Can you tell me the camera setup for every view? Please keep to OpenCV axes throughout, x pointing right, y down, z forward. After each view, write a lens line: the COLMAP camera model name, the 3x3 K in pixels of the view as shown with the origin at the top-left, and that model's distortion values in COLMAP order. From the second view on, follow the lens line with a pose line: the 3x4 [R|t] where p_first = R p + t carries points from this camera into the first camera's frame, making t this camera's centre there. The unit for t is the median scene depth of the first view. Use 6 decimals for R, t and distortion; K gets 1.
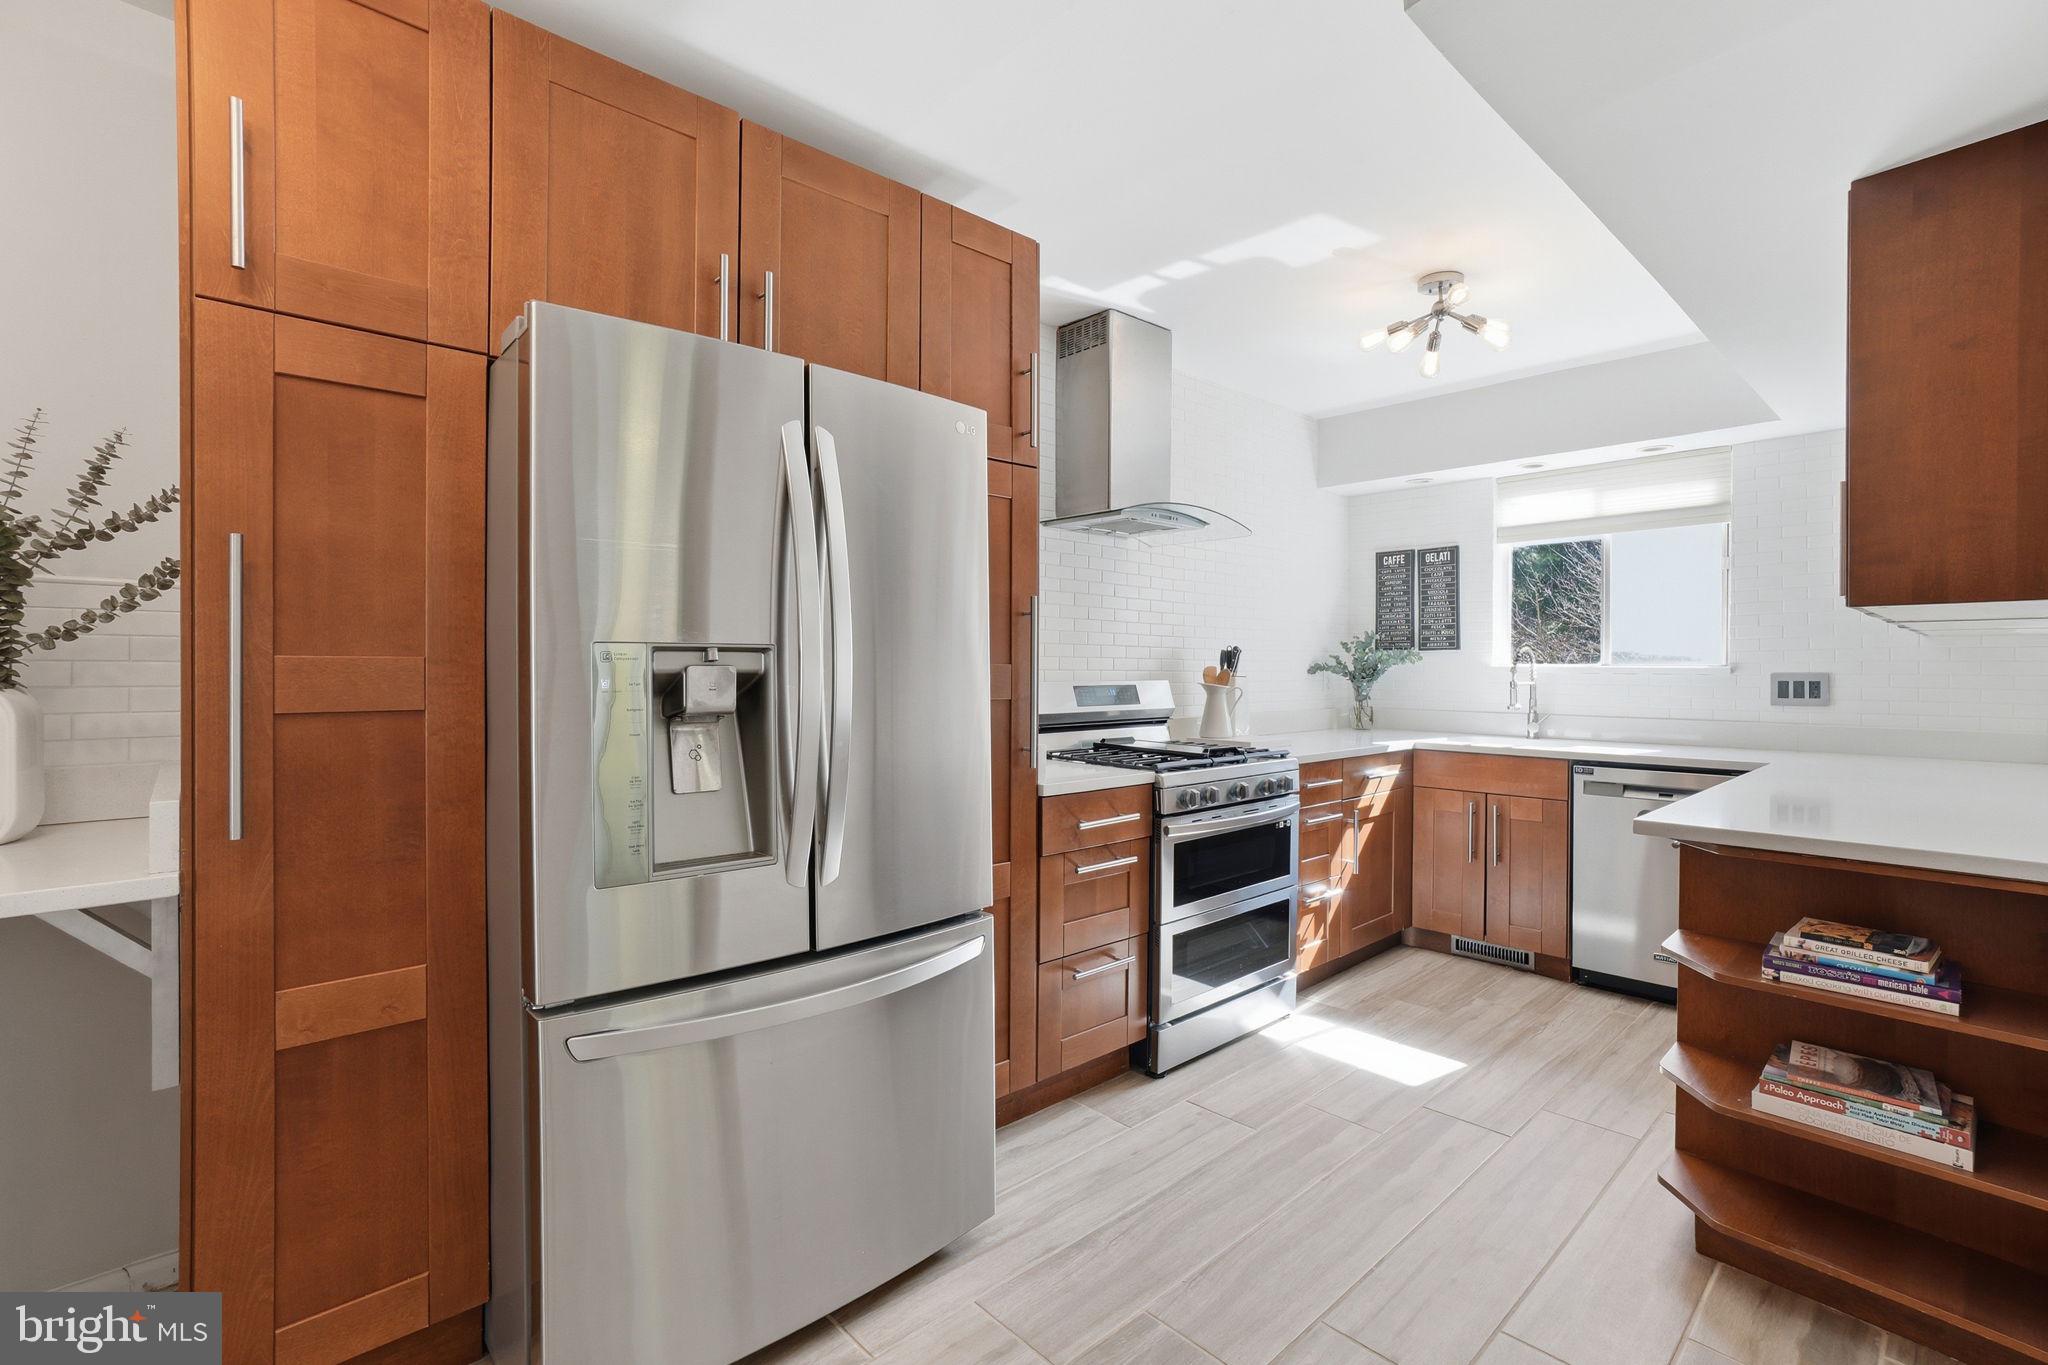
lens RADIAL K [[932.5, 0, 1022.3], [0, 932.5, 675.9], [0, 0, 1]] dist [-0.019029, 0.002352]
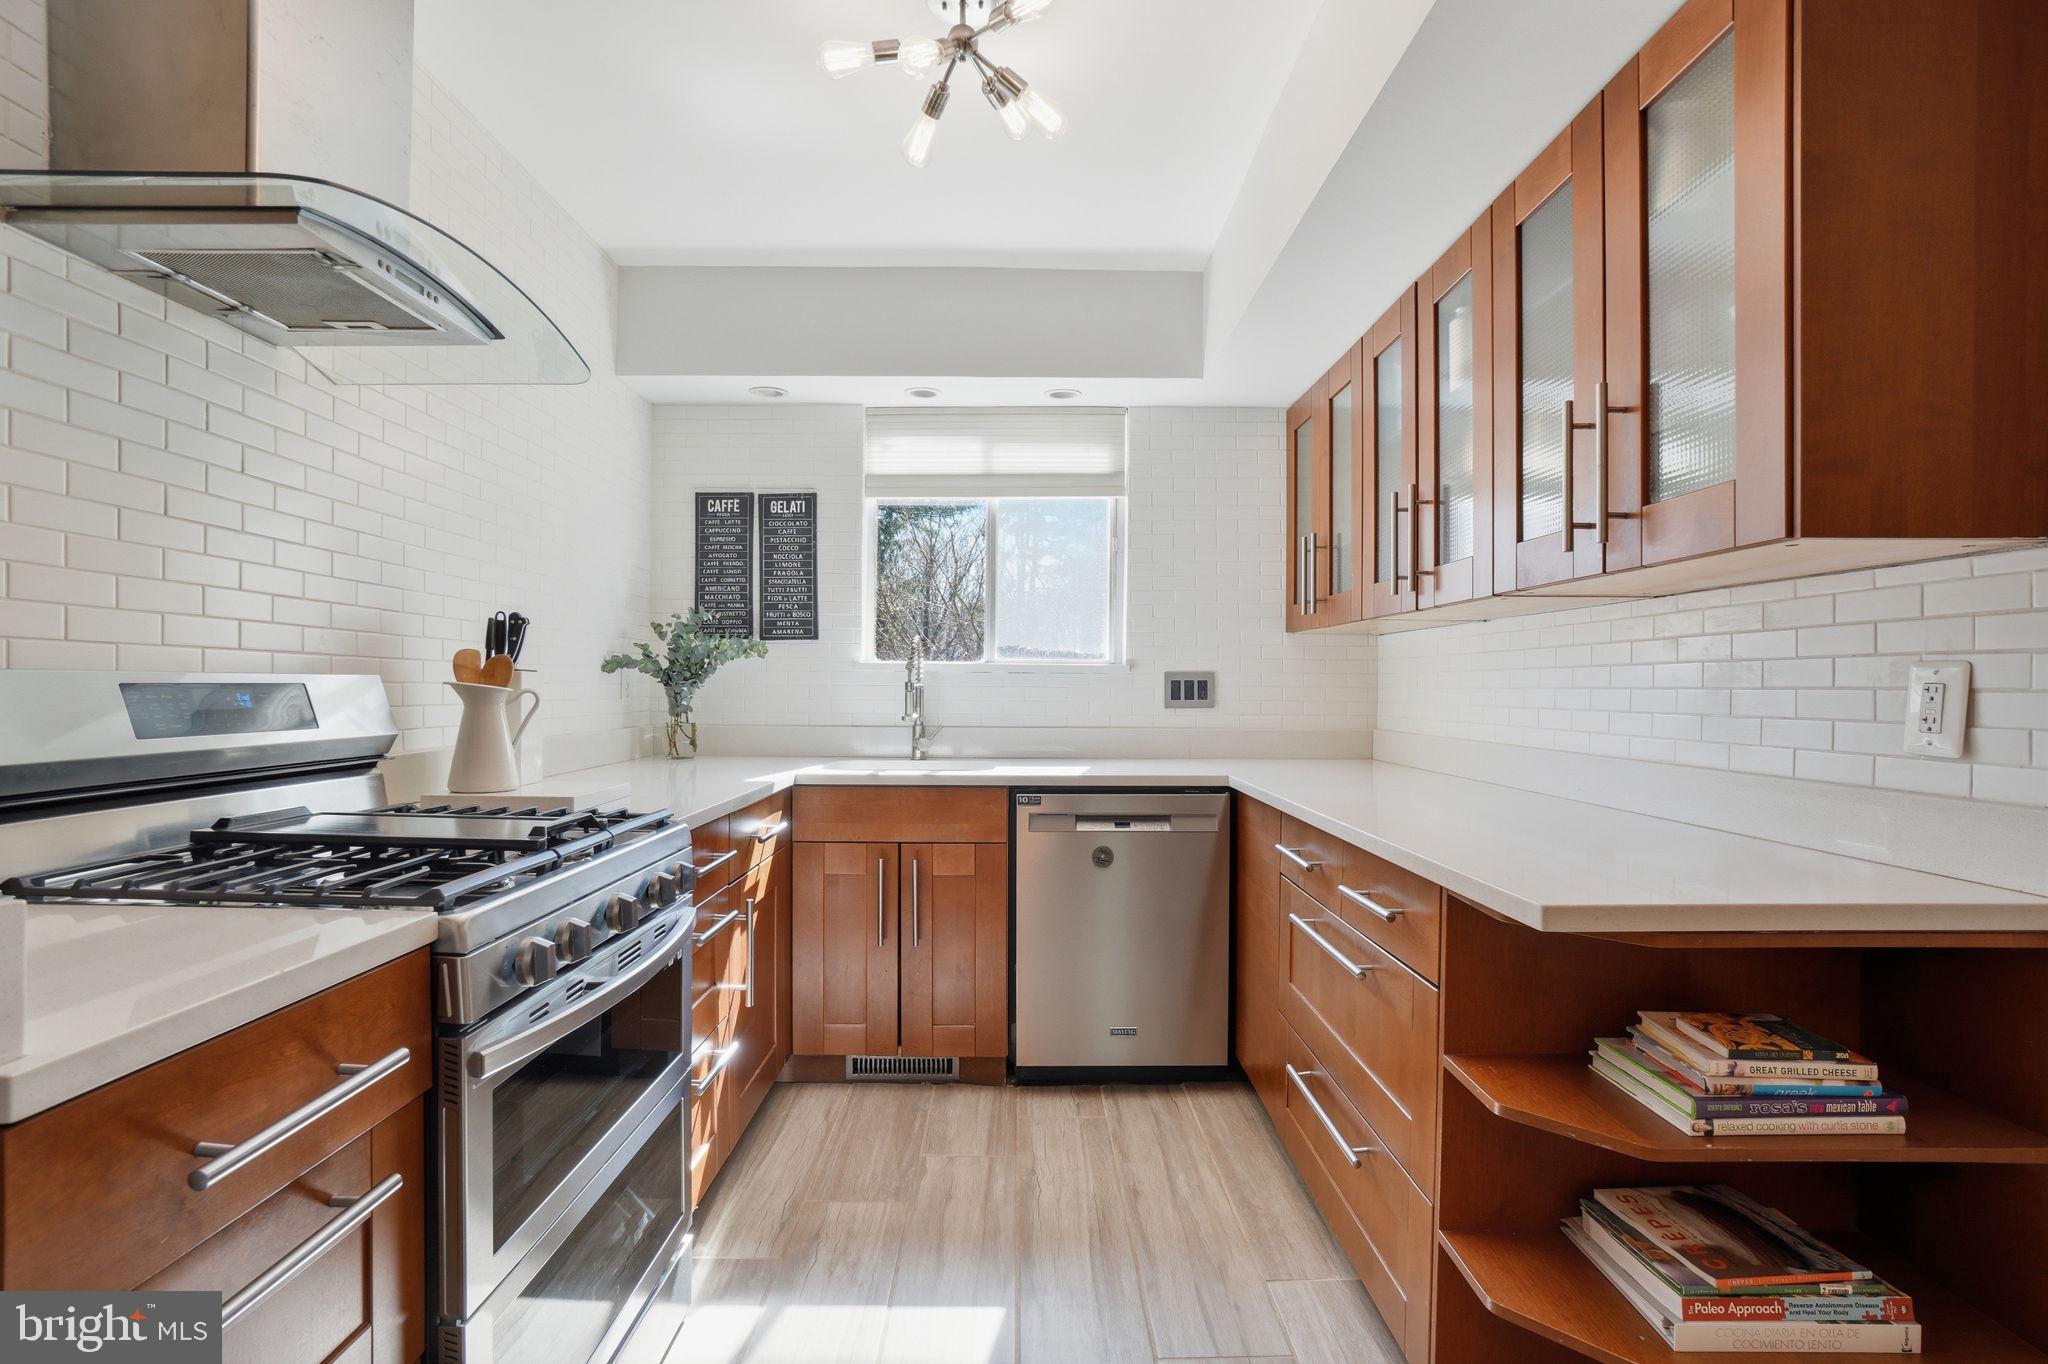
lens RADIAL K [[1013.9, 0, 1026.8], [0, 1013.9, 689.5], [0, 0, 1]] dist [-0.023226, 0.005098]
pose [[0.674846, -0.002734, 0.737954, 0.006021], [0.004600, 0.999989, -0.000502, 0.014007], [-0.737944, 0.003733, 0.674851, 0.442843]]
